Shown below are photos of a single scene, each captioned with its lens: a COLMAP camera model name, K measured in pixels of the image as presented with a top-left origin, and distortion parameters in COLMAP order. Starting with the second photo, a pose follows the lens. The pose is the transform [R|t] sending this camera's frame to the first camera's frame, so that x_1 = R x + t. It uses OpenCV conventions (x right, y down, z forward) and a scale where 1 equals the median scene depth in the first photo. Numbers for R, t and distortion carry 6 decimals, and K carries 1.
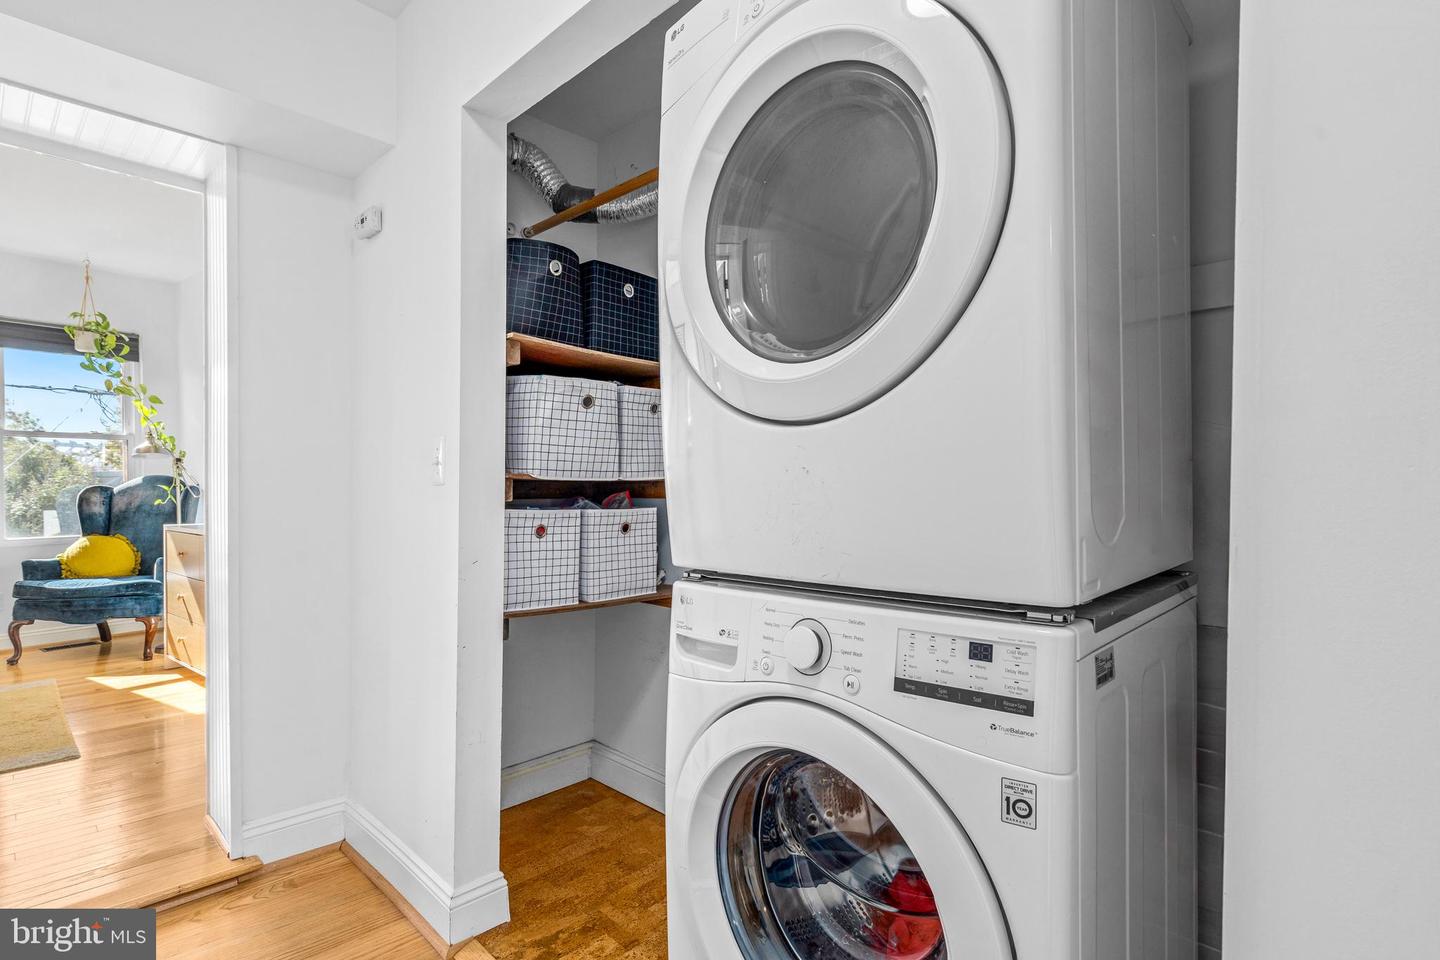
lens RADIAL K [[694.0, 0, 719.8], [0, 694.0, 479.5], [0, 0, 1]] dist [-0.002742, 0.000044]
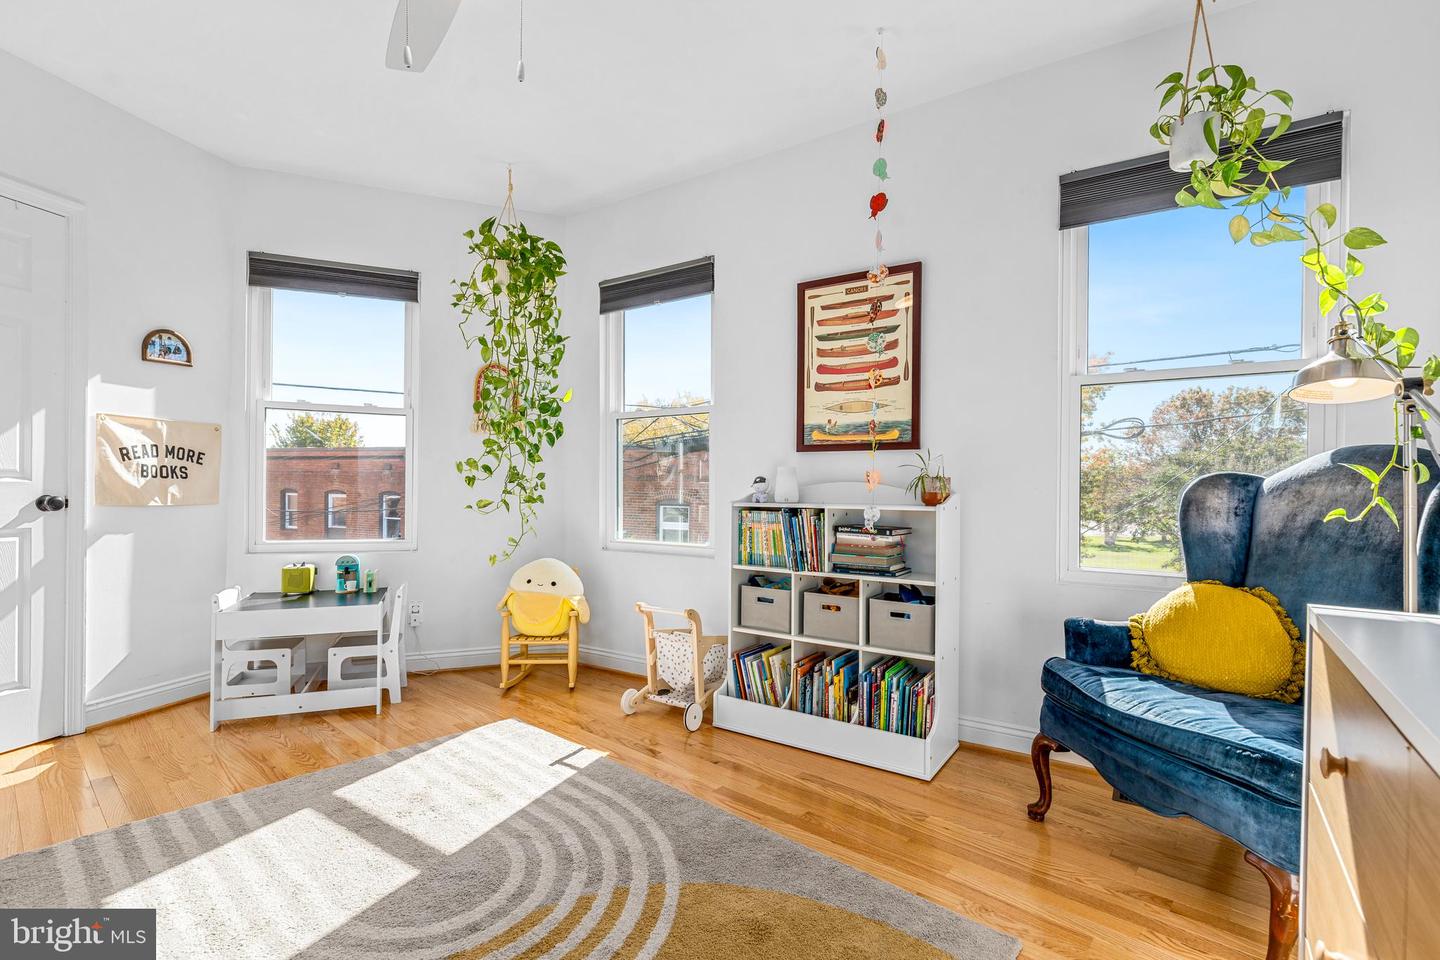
lens RADIAL K [[659.4, 0, 717.7], [0, 659.4, 480.9], [0, 0, 1]] dist [0.025181, -0.000066]
pose [[0.061860, 0.003707, -0.998078, -0.487939], [-0.006488, 0.999973, 0.003312, 0.015080], [0.998064, 0.006270, 0.061882, 0.651274]]
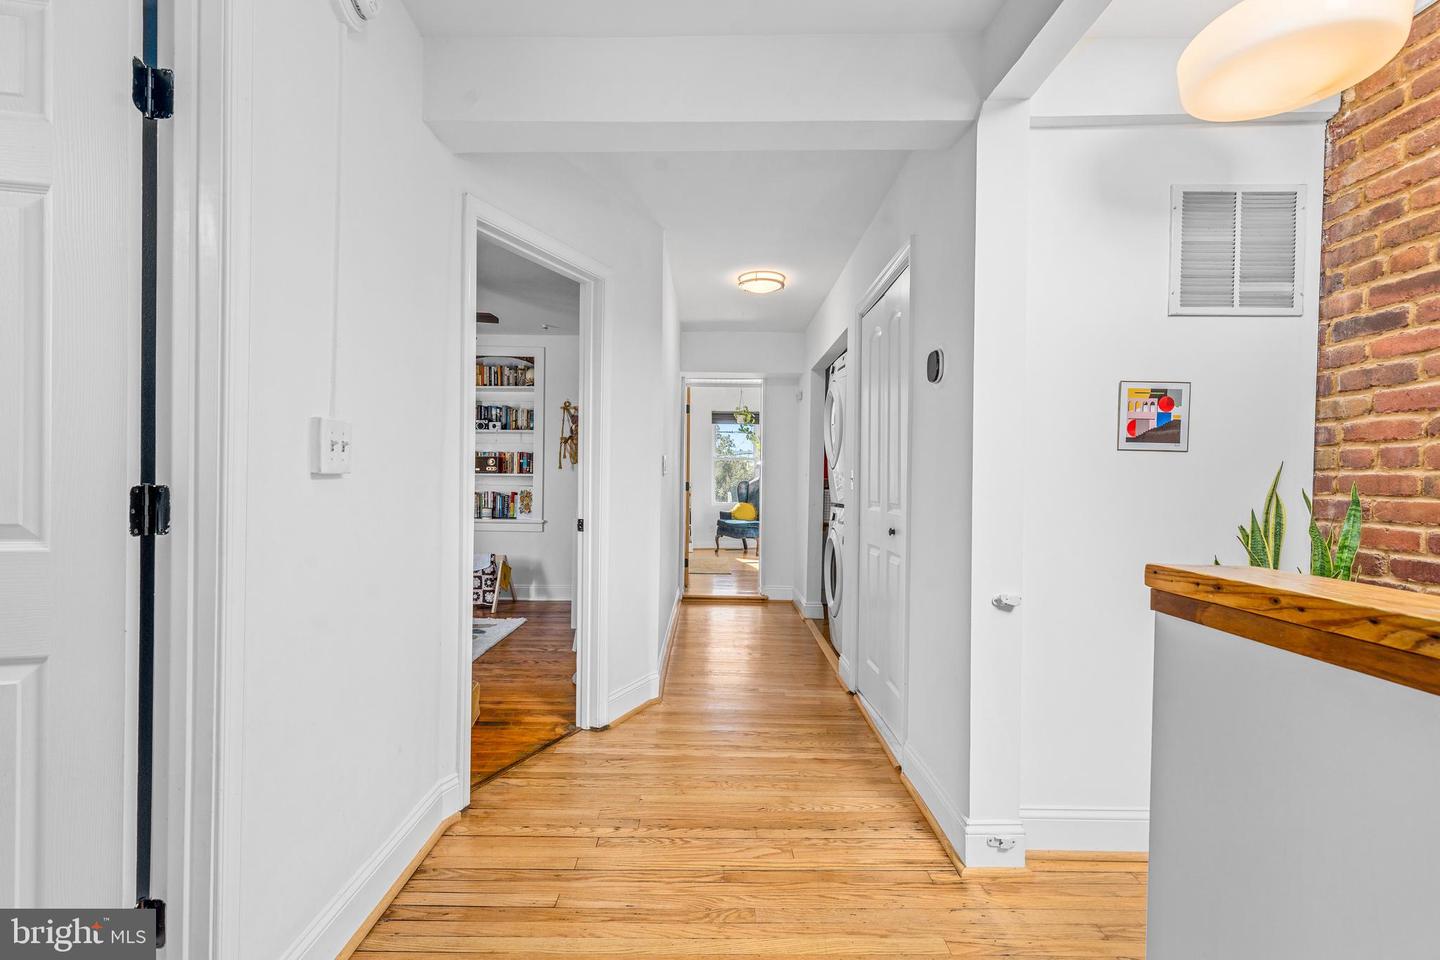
lens RADIAL K [[659.4, 0, 719.8], [0, 659.4, 478.0], [0, 0, 1]] dist [0.025181, -0.000066]
pose [[0.700365, 0.013145, -0.713664, 0.598056], [-0.015423, 0.999876, 0.003281, -0.005897], [0.713618, 0.008709, 0.700481, -0.579421]]
